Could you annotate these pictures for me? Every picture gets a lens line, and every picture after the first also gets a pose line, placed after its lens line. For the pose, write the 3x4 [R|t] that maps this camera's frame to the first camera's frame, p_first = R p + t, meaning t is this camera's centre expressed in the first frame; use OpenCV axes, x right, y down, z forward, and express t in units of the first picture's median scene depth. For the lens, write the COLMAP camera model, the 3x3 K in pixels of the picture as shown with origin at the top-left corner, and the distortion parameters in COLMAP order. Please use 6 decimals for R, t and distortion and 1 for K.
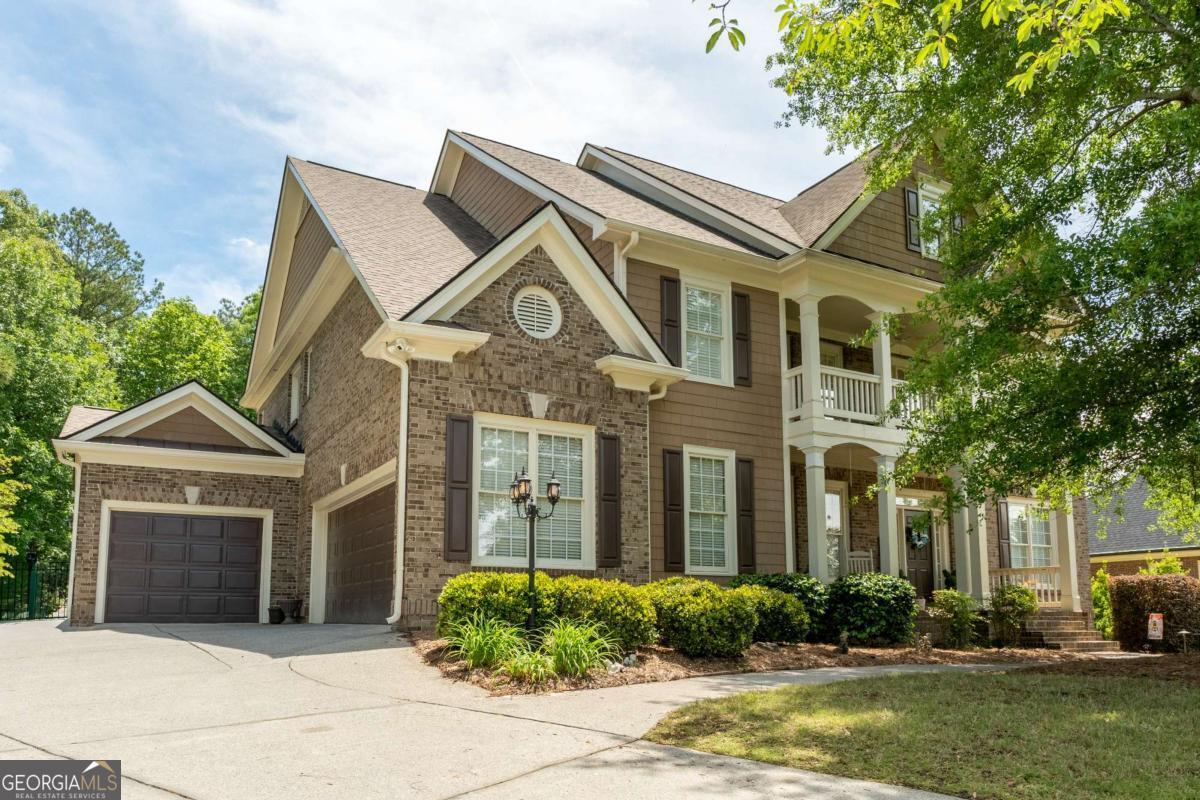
lens RADIAL K [[837.7, 0, 581.3], [0, 837.7, 485.8], [0, 0, 1]] dist [-0.000458, 0.002723]
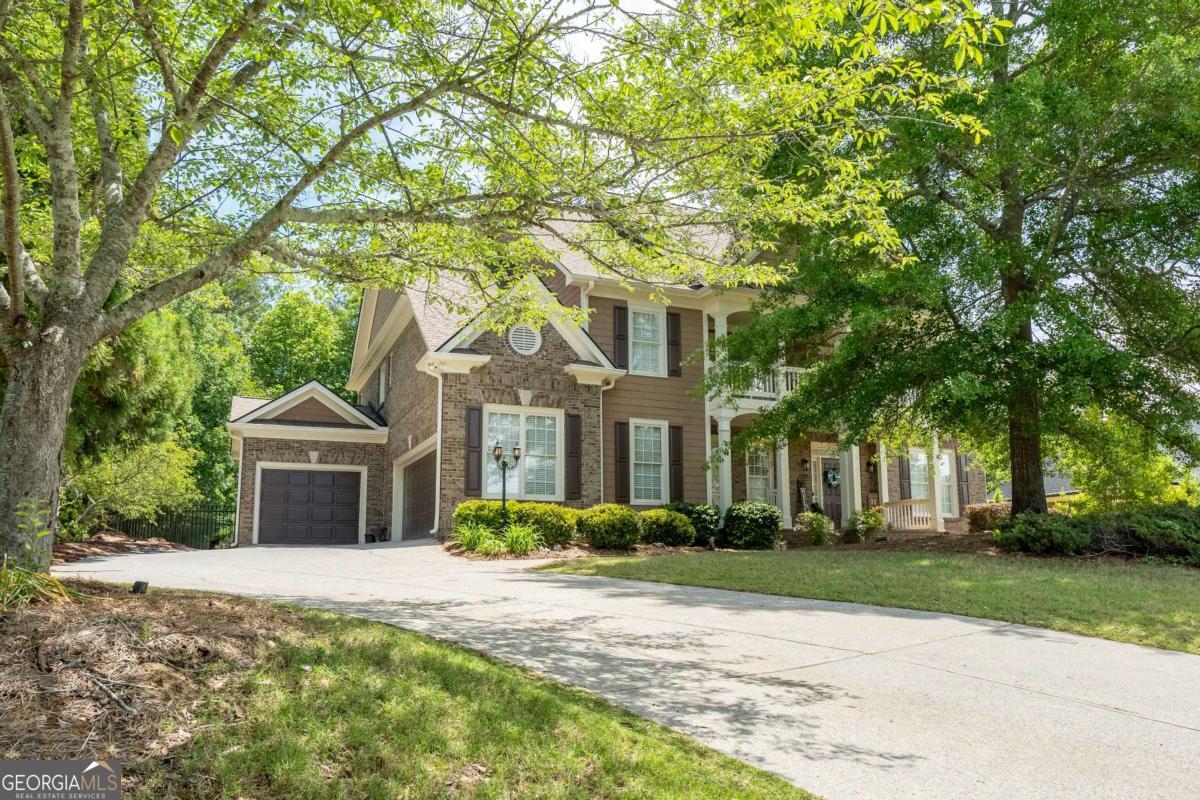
lens RADIAL K [[837.7, 0, 597.4], [0, 837.7, 408.6], [0, 0, 1]] dist [-0.000458, 0.002723]
pose [[0.994996, -0.023576, -0.097096, 0.212291], [0.020196, 0.999160, -0.035649, -0.013927], [0.097854, 0.033510, 0.994636, -0.503001]]
